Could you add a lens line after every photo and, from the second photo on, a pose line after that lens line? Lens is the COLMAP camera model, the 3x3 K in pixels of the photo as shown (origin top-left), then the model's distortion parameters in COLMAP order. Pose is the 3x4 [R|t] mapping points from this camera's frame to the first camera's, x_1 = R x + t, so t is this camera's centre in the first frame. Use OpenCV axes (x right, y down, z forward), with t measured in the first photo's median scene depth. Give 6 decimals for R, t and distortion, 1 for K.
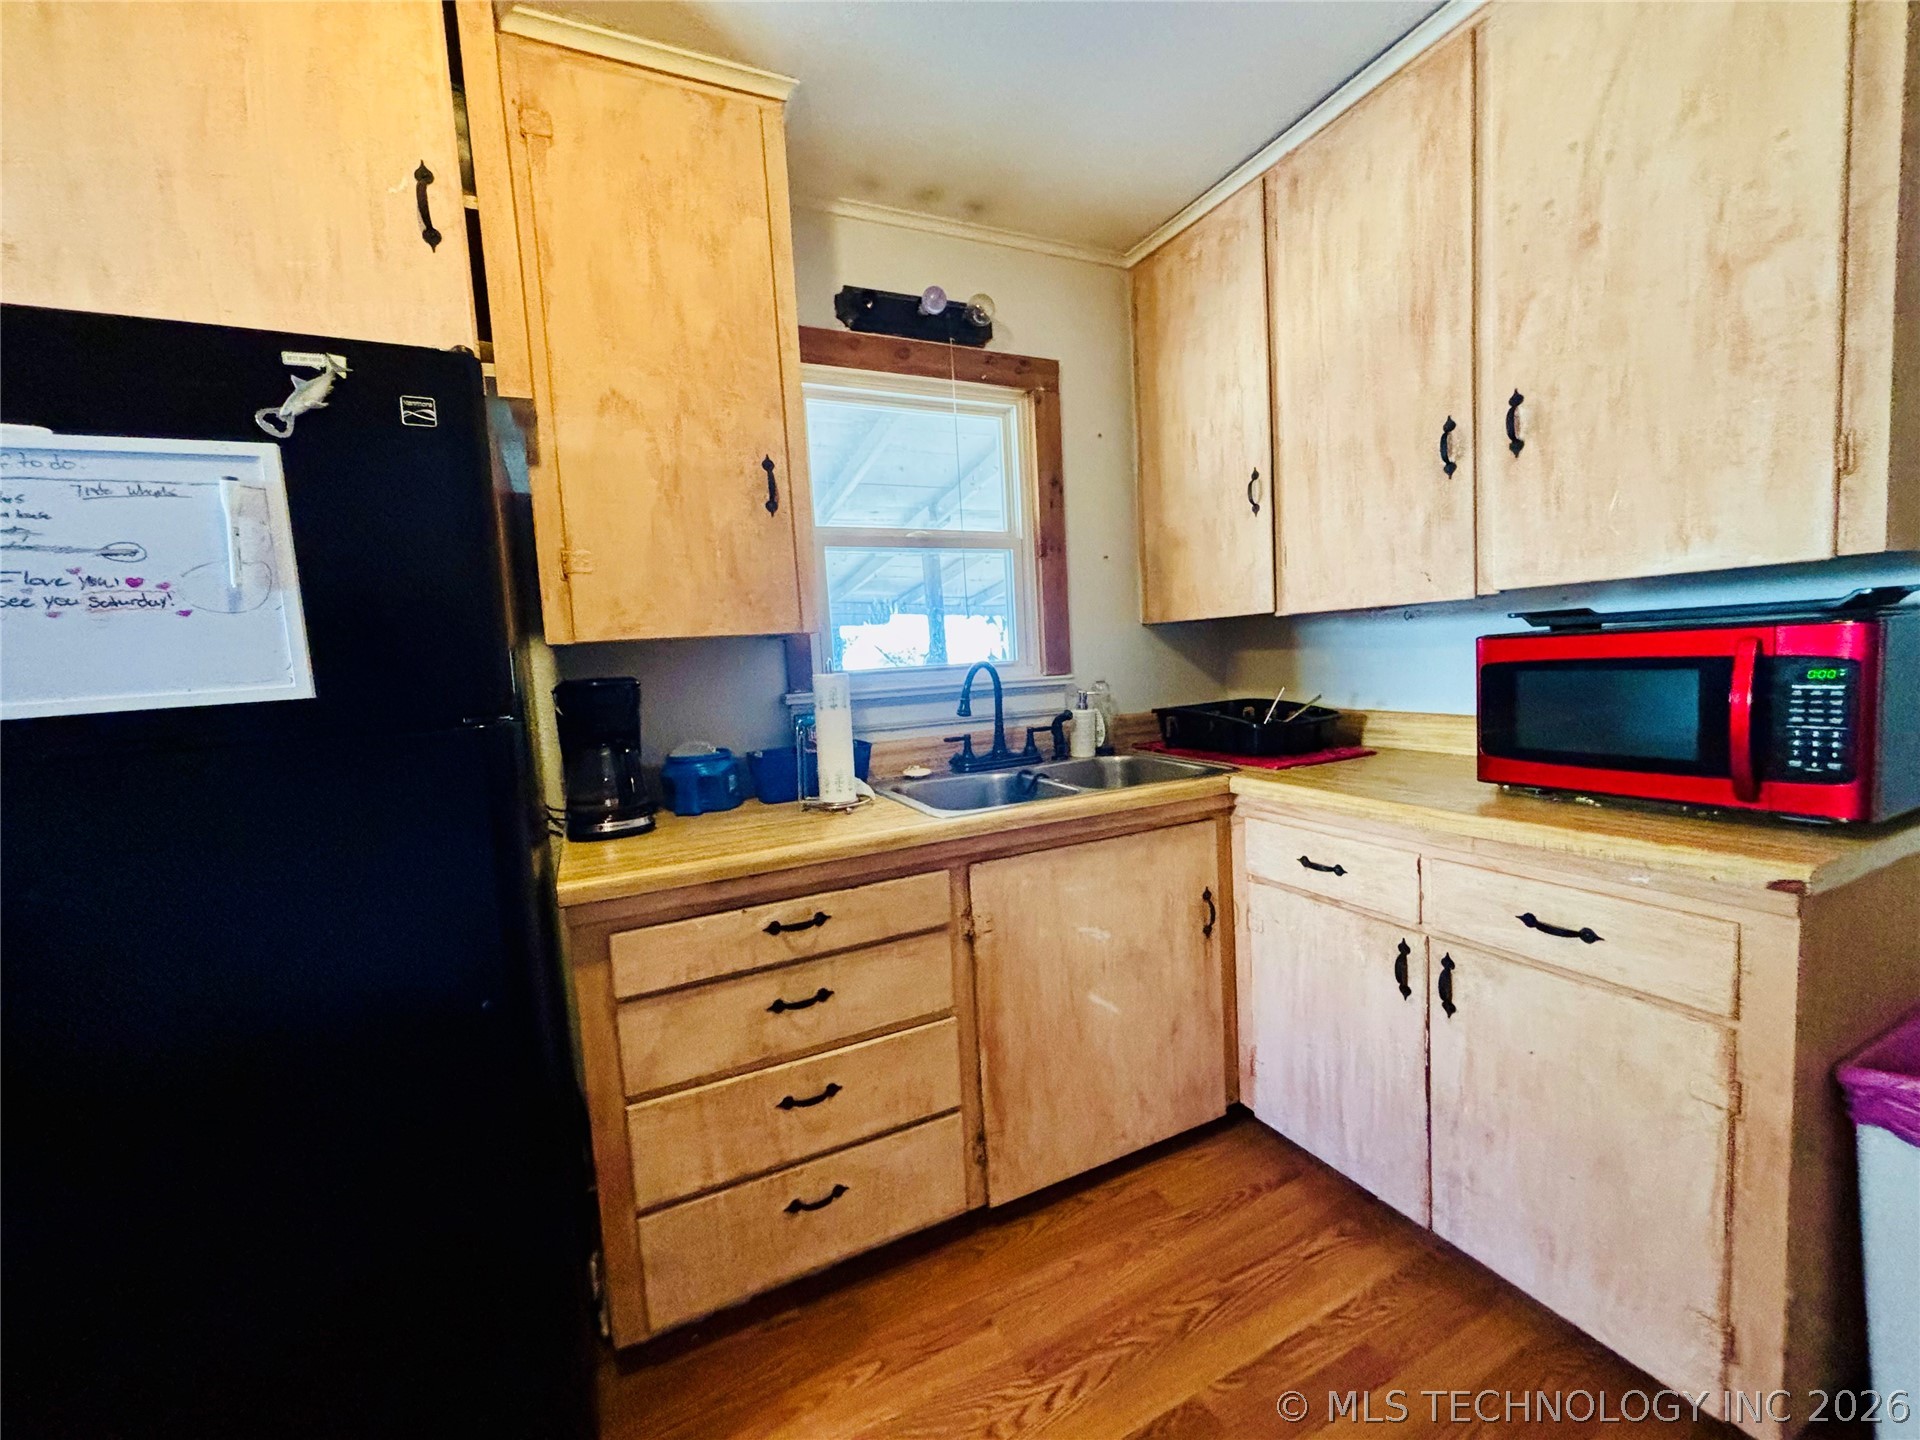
lens RADIAL K [[777.4, 0, 956.0], [0, 777.4, 719.7], [0, 0, 1]] dist [0.002122, -0.000140]
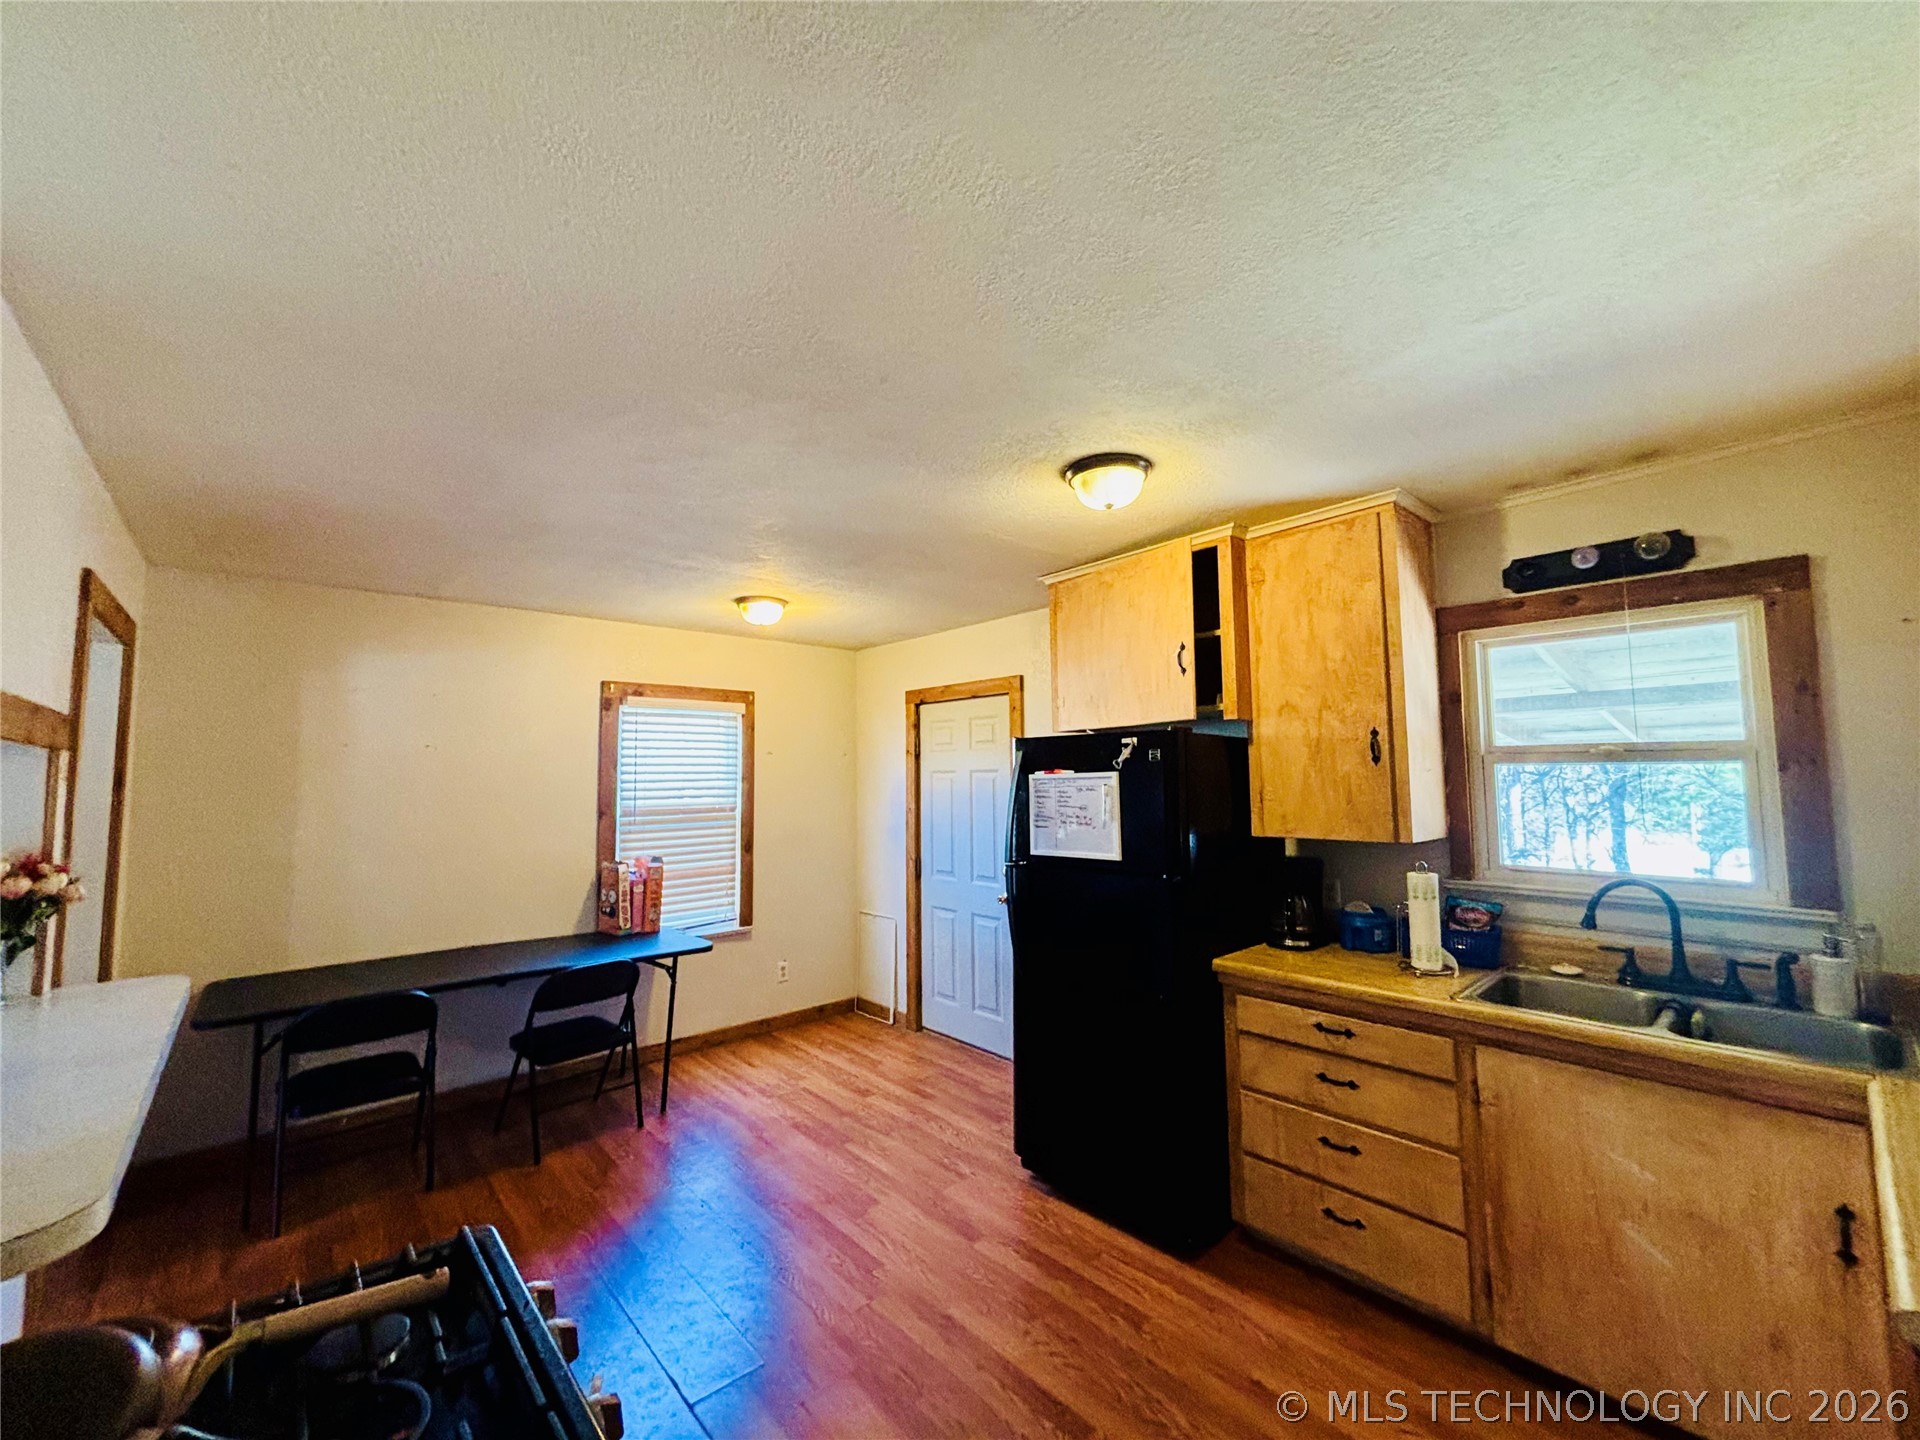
lens RADIAL K [[777.4, 0, 954.1], [0, 777.4, 719.9], [0, 0, 1]] dist [0.002122, -0.000140]
pose [[0.273174, -0.017700, -0.961802, 1.065105], [-0.083879, 0.995584, -0.042145, -0.226846], [0.958301, 0.092187, 0.270483, -0.233800]]
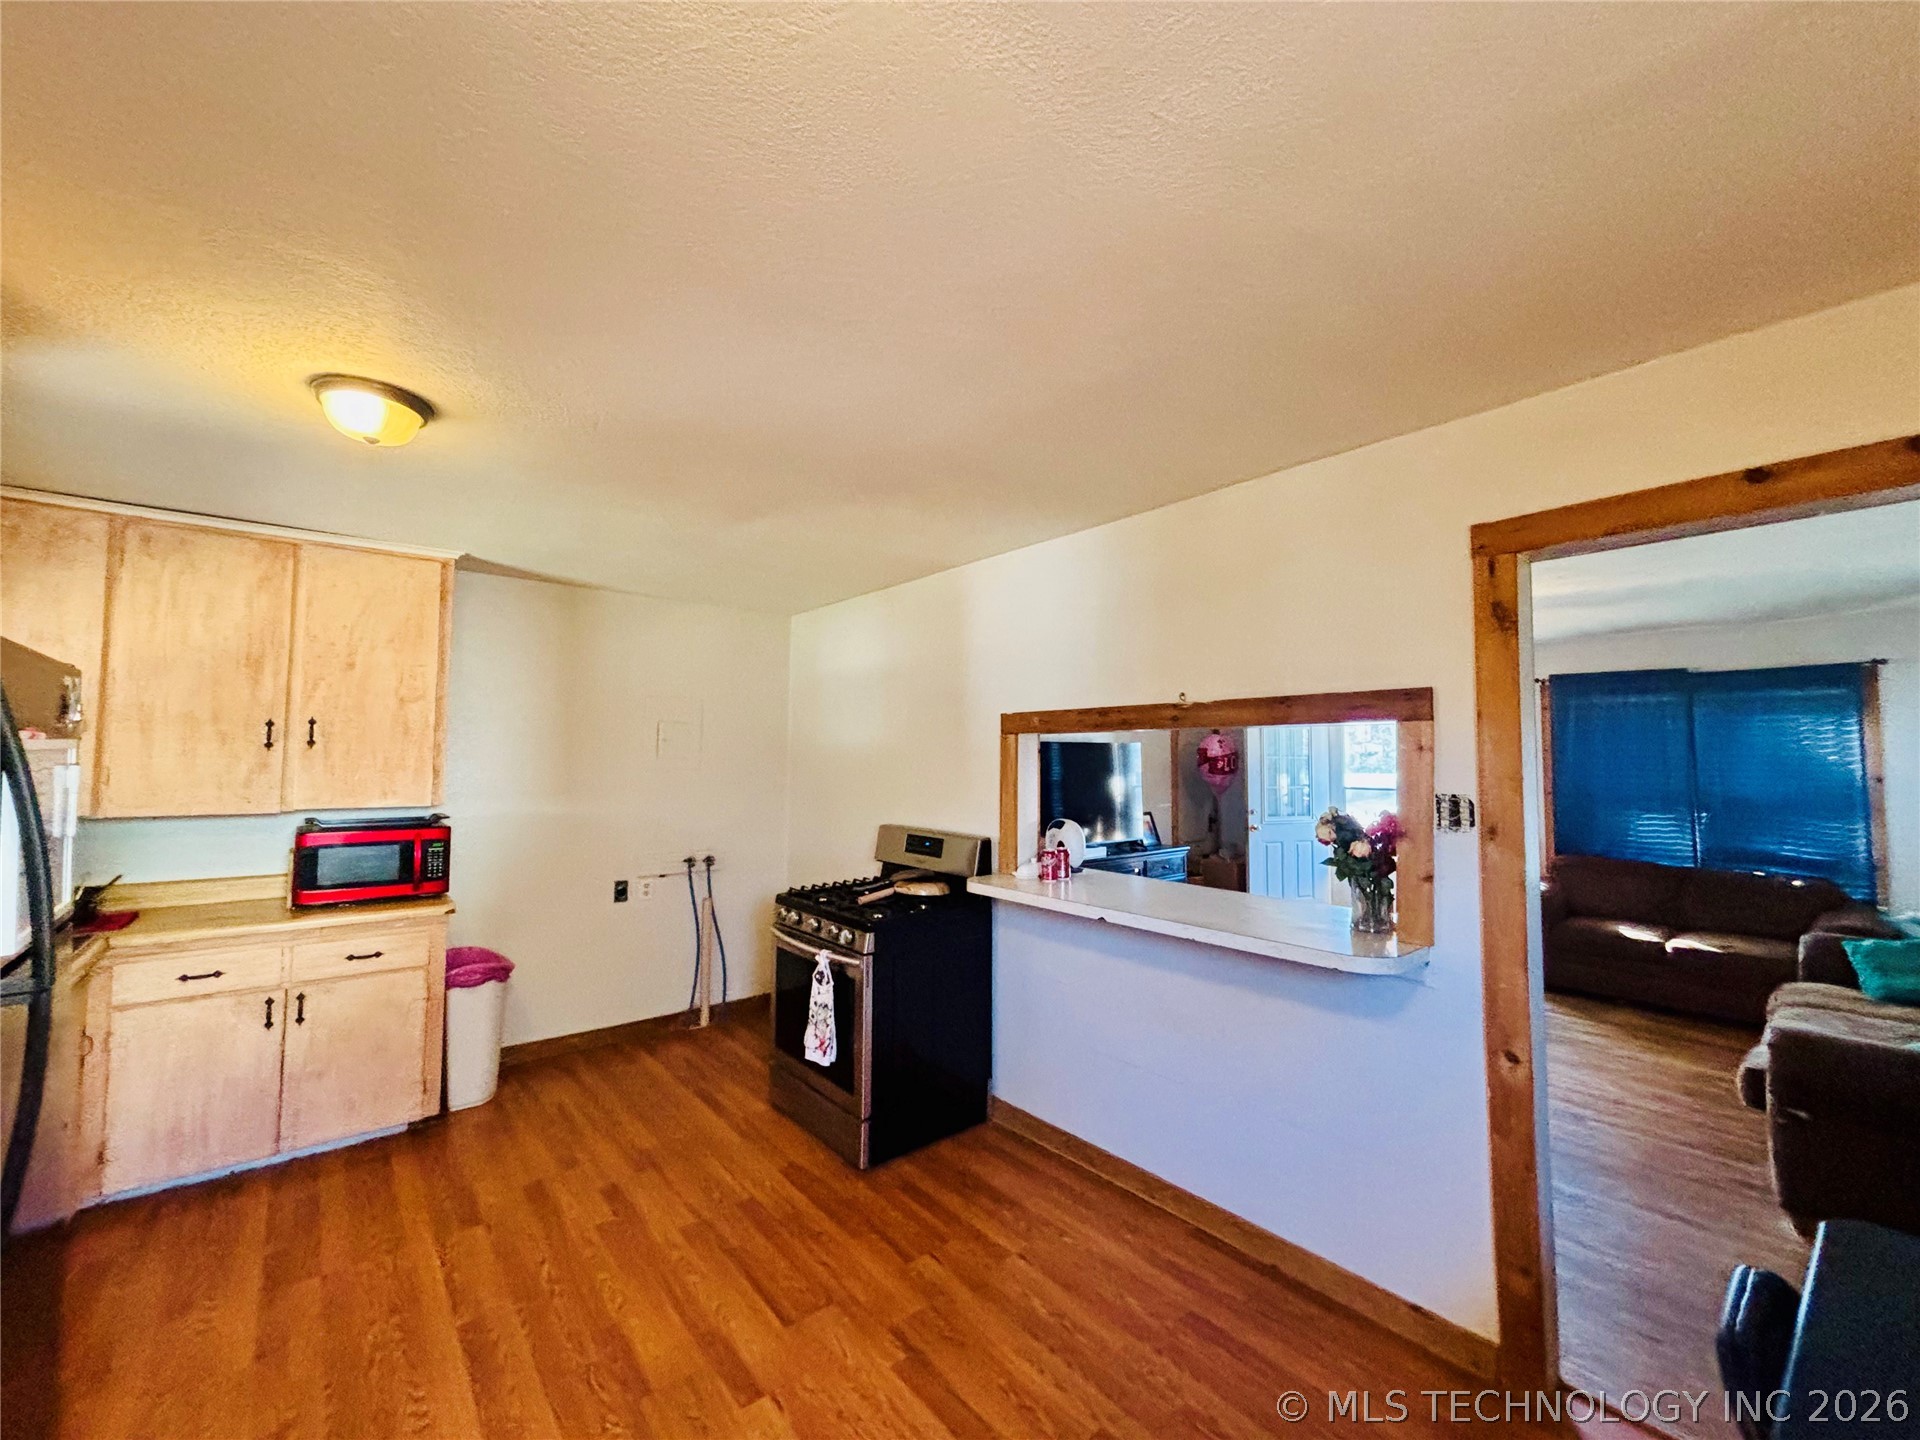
lens RADIAL K [[777.4, 0, 961.6], [0, 777.4, 715.6], [0, 0, 1]] dist [0.002122, -0.000140]
pose [[-0.248455, 0.113169, 0.962010, -1.686030], [0.090818, 0.991498, -0.093183, -0.061365], [-0.964377, 0.064216, -0.256620, -0.169087]]
